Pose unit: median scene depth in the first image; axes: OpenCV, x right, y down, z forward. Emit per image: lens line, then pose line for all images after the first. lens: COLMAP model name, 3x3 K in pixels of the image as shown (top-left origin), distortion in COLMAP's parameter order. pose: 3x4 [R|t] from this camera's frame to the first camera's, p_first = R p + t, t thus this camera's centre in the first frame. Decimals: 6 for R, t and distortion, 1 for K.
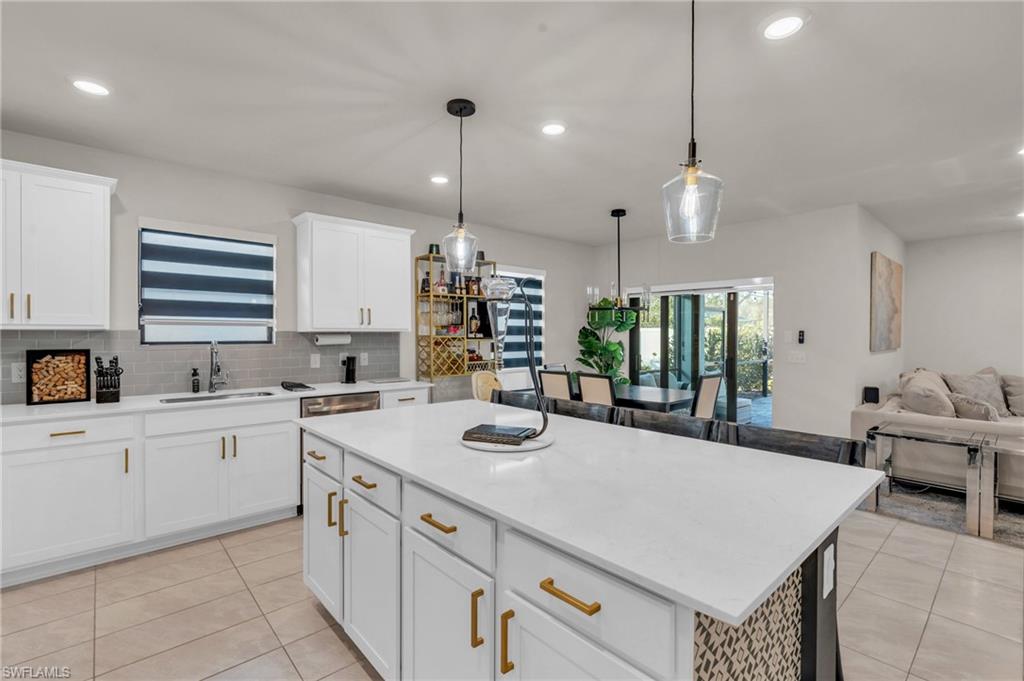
lens RADIAL K [[464.9, 0, 491.9], [0, 464.9, 338.5], [0, 0, 1]] dist [-0.010316, 0.004989]
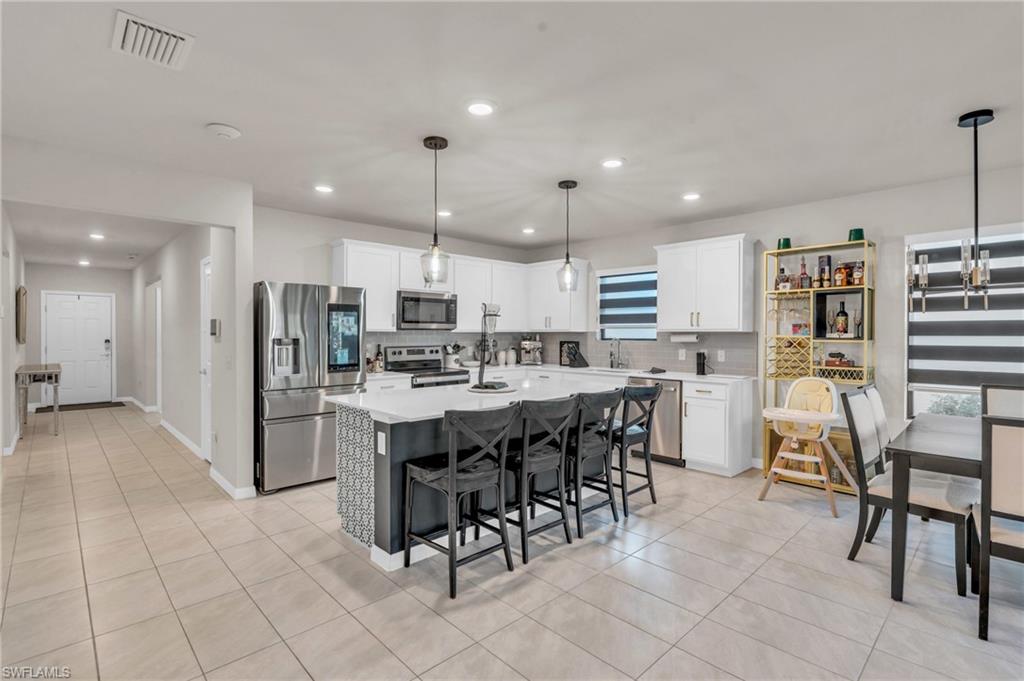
lens RADIAL K [[487.6, 0, 519.7], [0, 487.6, 336.0], [0, 0, 1]] dist [-0.011976, 0.003997]
pose [[0.052564, 0.002661, -0.998614, 0.981560], [-0.010837, 0.999939, 0.002094, -0.001502], [0.998559, 0.010712, 0.052590, 0.489424]]
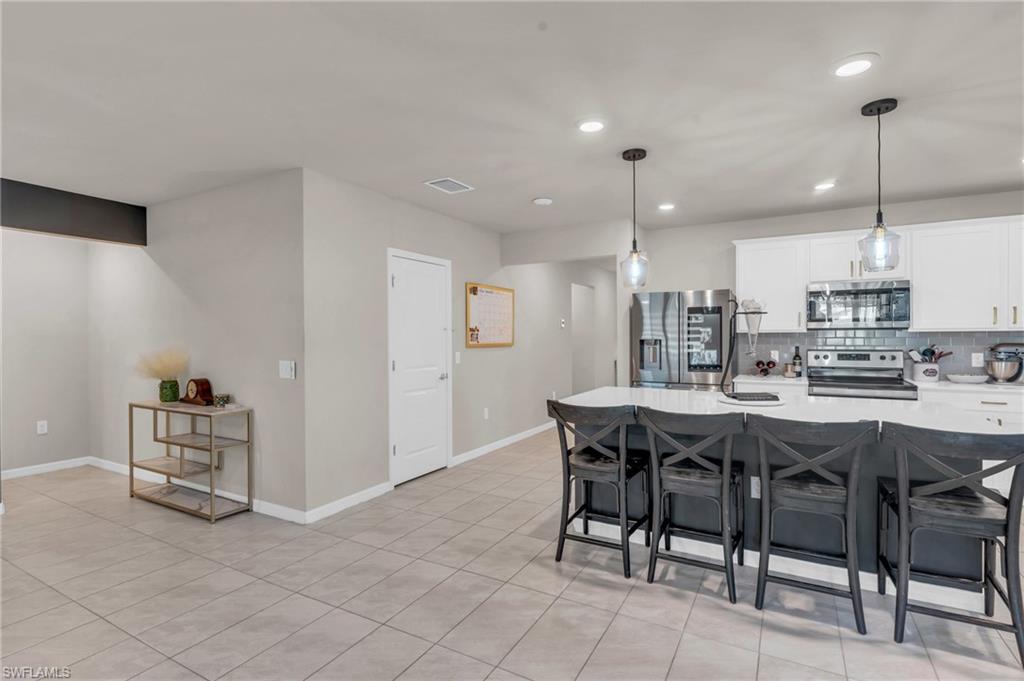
lens RADIAL K [[487.6, 0, 505.5], [0, 487.6, 333.6], [0, 0, 1]] dist [-0.011976, 0.003997]
pose [[-0.944465, 0.002204, -0.328603, 0.669276], [0.000591, 0.999987, 0.005007, -0.010301], [0.328610, 0.004534, -0.944455, 1.106859]]
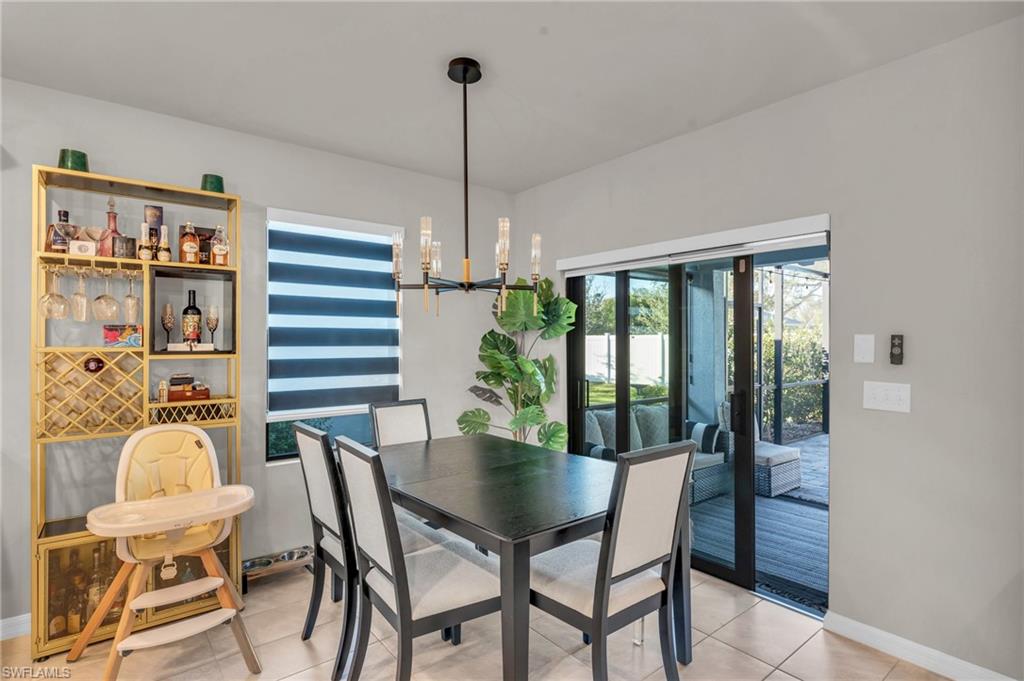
lens RADIAL K [[505.8, 0, 496.2], [0, 505.8, 339.5], [0, 0, 1]] dist [-0.000986, -0.001275]
pose [[0.998597, -0.002928, -0.052871, 0.385326], [0.002067, 0.999864, -0.016342, -0.006192], [0.052911, 0.016210, 0.998468, 0.612344]]
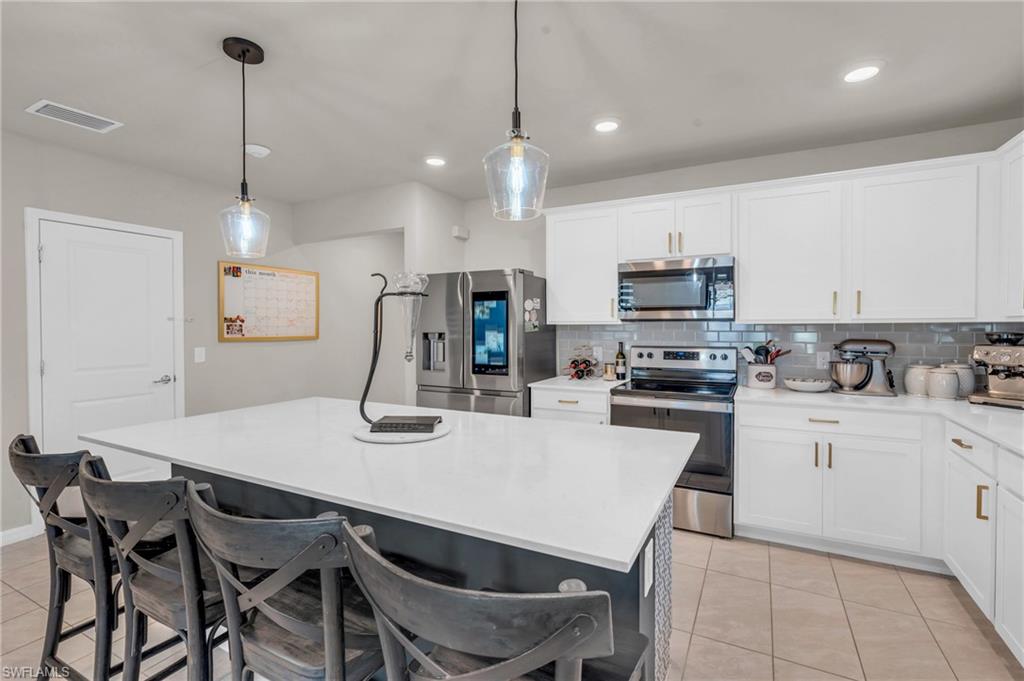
lens RADIAL K [[464.9, 0, 497.7], [0, 464.9, 325.7], [0, 0, 1]] dist [-0.010316, 0.004989]
pose [[-0.935471, -0.000708, -0.353404, 0.115065], [-0.002845, 0.999981, 0.005529, -0.008897], [0.353393, 0.006178, -0.935454, 0.981506]]
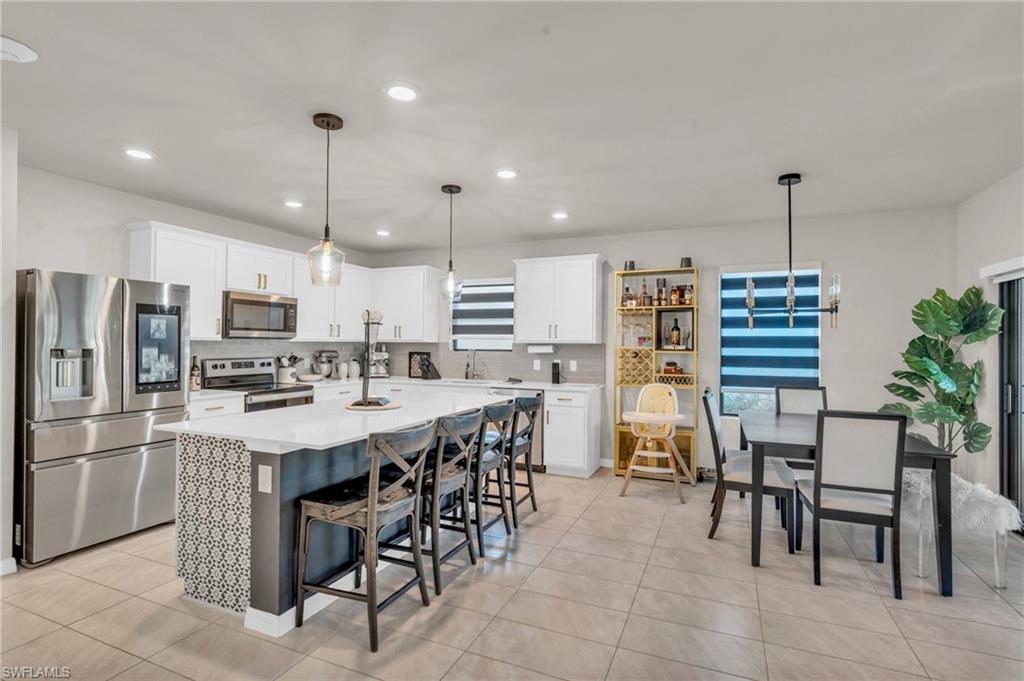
lens RADIAL K [[487.6, 0, 520.5], [0, 487.6, 340.7], [0, 0, 1]] dist [-0.011976, 0.003997]
pose [[0.438127, -0.006886, -0.898887, 0.907885], [-0.014965, 0.999776, -0.014953, -0.000236], [0.898789, 0.020003, 0.437926, 0.341031]]
